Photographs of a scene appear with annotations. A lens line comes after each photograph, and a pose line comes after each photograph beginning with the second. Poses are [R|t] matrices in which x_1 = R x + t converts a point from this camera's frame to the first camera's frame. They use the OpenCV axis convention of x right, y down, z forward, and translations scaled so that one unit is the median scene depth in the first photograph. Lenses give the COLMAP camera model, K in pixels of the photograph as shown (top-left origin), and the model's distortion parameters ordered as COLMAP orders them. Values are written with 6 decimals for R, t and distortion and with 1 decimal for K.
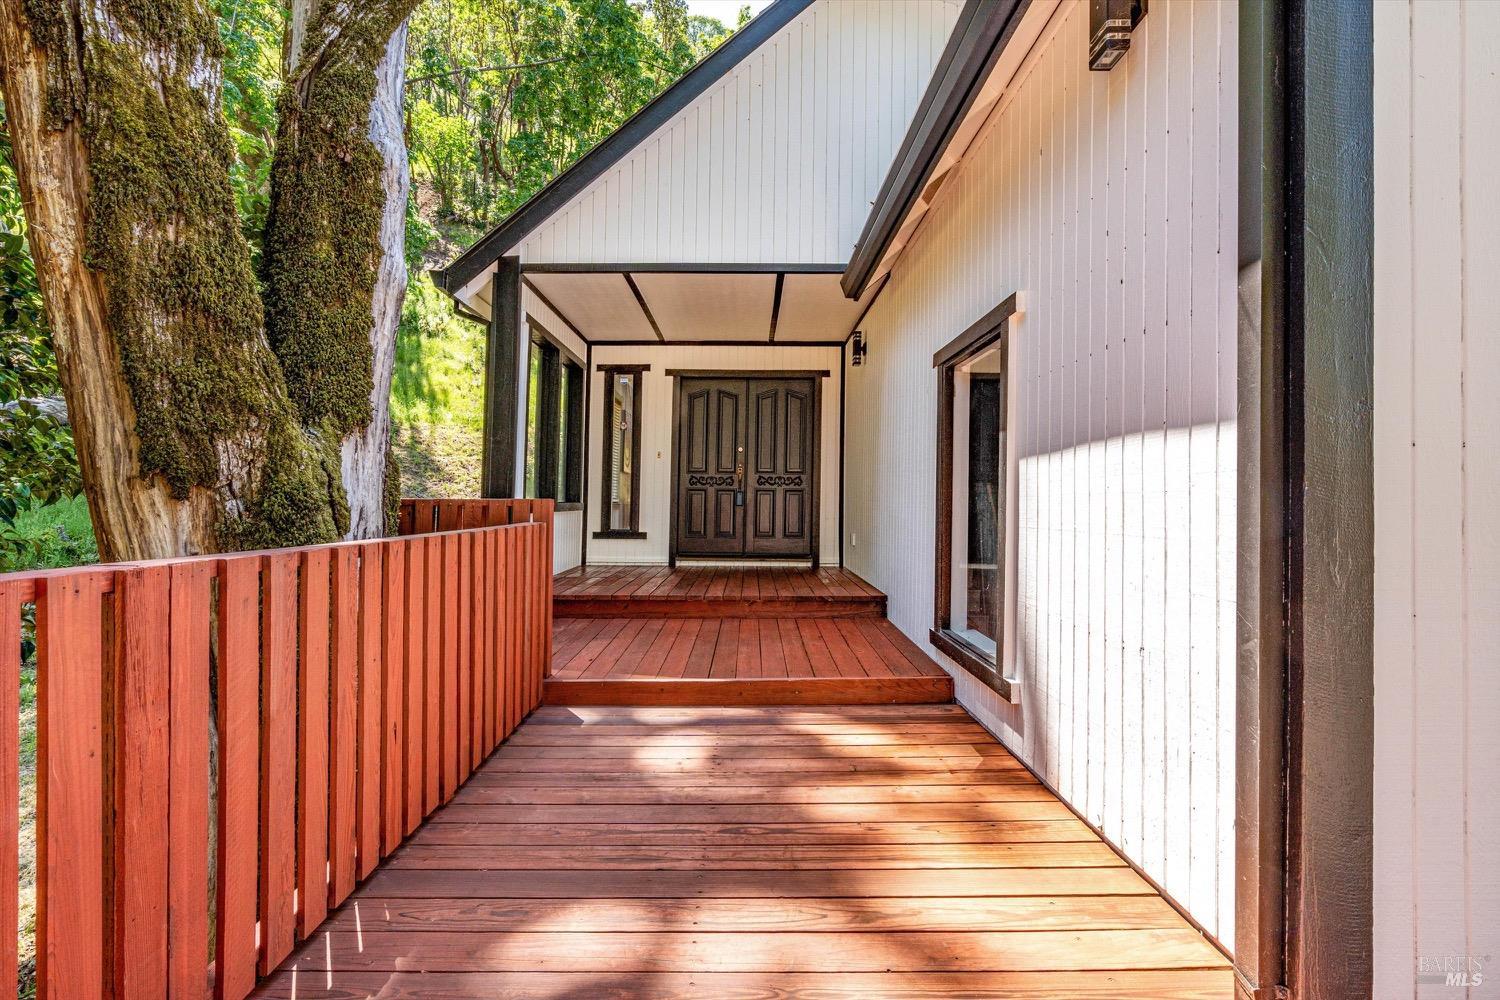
lens RADIAL K [[683.2, 0, 756.4], [0, 683.2, 490.8], [0, 0, 1]] dist [-0.001025, -0.000099]
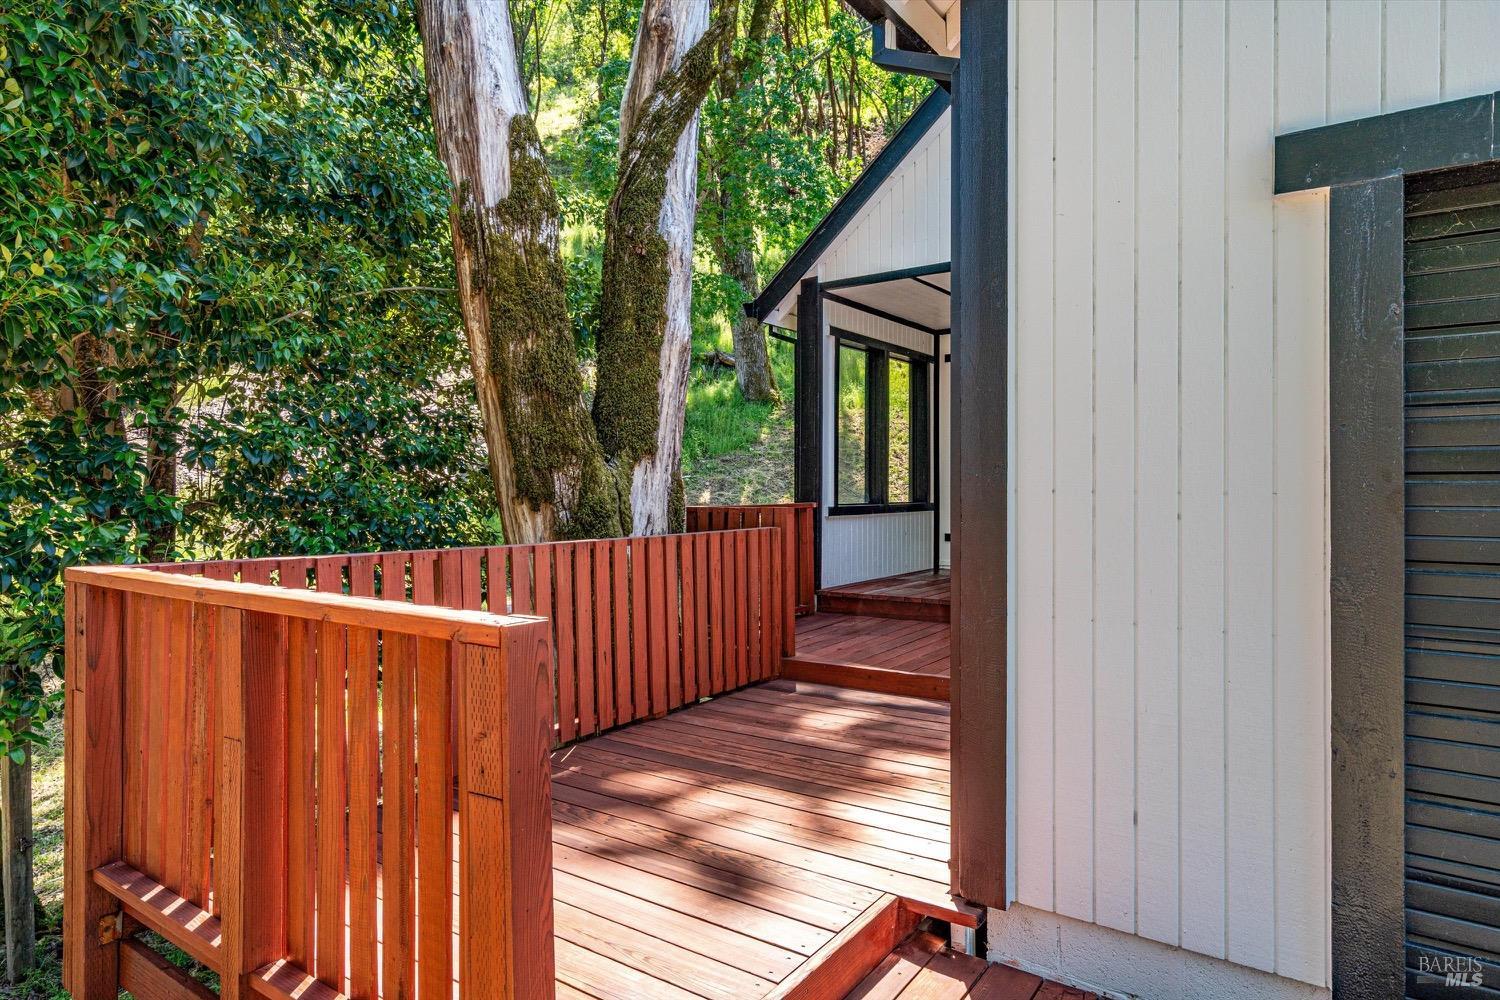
lens RADIAL K [[880.9, 0, 788.5], [0, 880.9, 518.9], [0, 0, 1]] dist [0.001008, 0.000032]
pose [[0.833214, 0.013718, -0.552781, 0.770128], [0.012897, 0.998938, 0.044229, -0.050699], [0.552801, -0.043981, 0.832152, -0.385860]]
